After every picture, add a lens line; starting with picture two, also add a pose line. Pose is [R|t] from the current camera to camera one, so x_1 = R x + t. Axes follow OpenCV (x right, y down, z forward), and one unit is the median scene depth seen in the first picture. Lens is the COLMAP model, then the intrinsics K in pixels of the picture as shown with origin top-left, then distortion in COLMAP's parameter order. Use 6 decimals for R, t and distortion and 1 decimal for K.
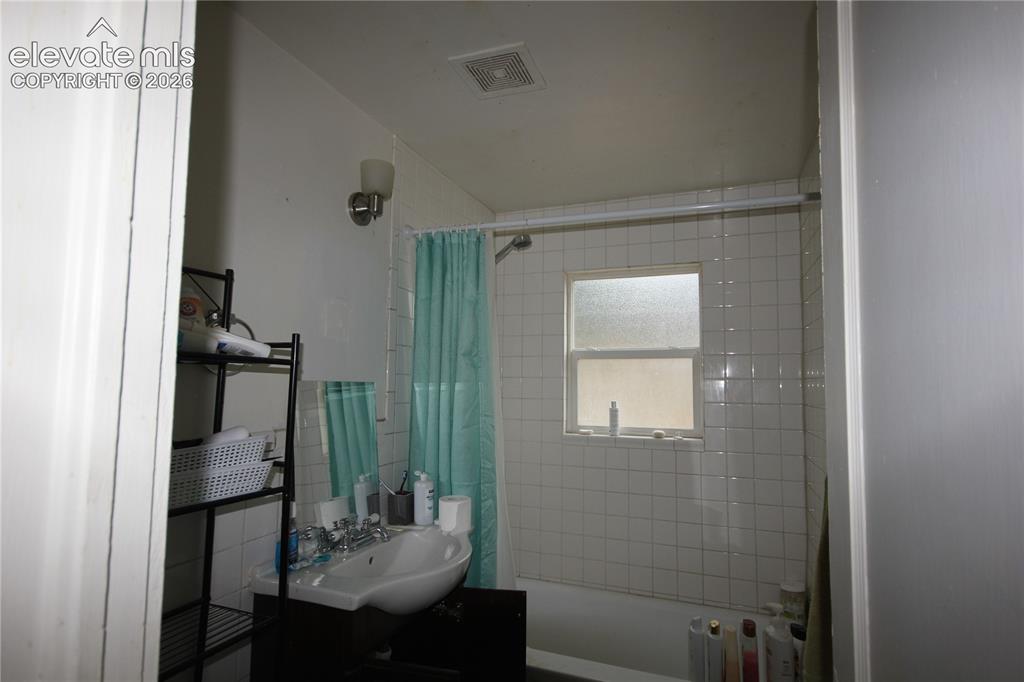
lens RADIAL K [[532.4, 0, 514.7], [0, 532.4, 345.6], [0, 0, 1]] dist [0.012733, -0.003134]
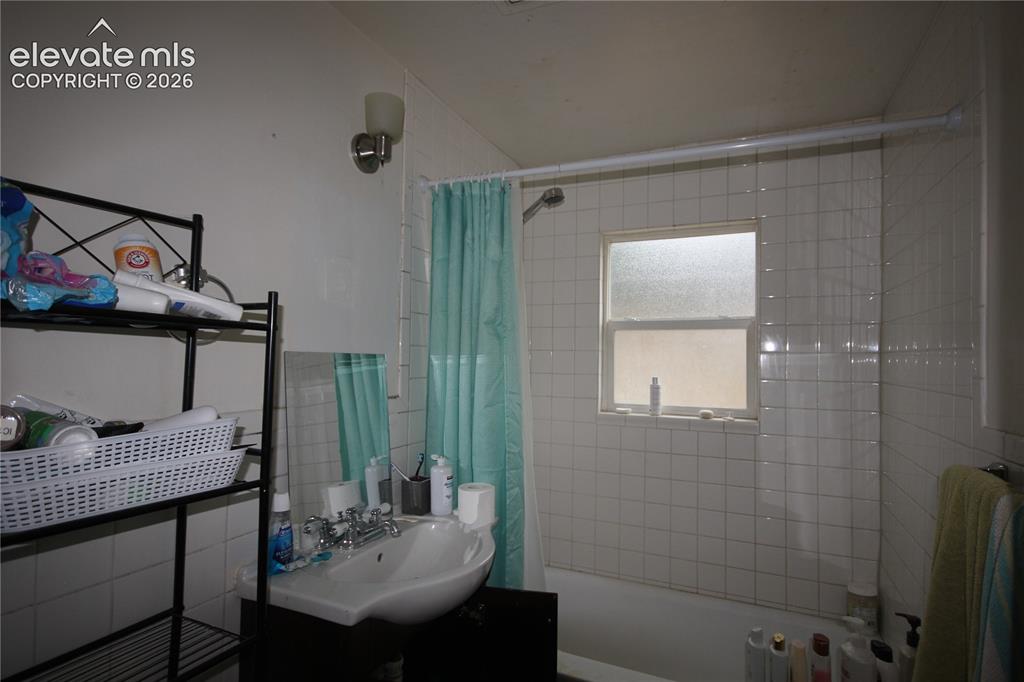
lens RADIAL K [[532.4, 0, 514.7], [0, 532.4, 345.6], [0, 0, 1]] dist [0.012733, -0.003134]
pose [[0.998496, 0.002428, -0.054766, -0.001374], [0.000151, 0.998893, 0.047034, 0.012909], [0.054819, -0.046971, 0.997391, 0.133665]]
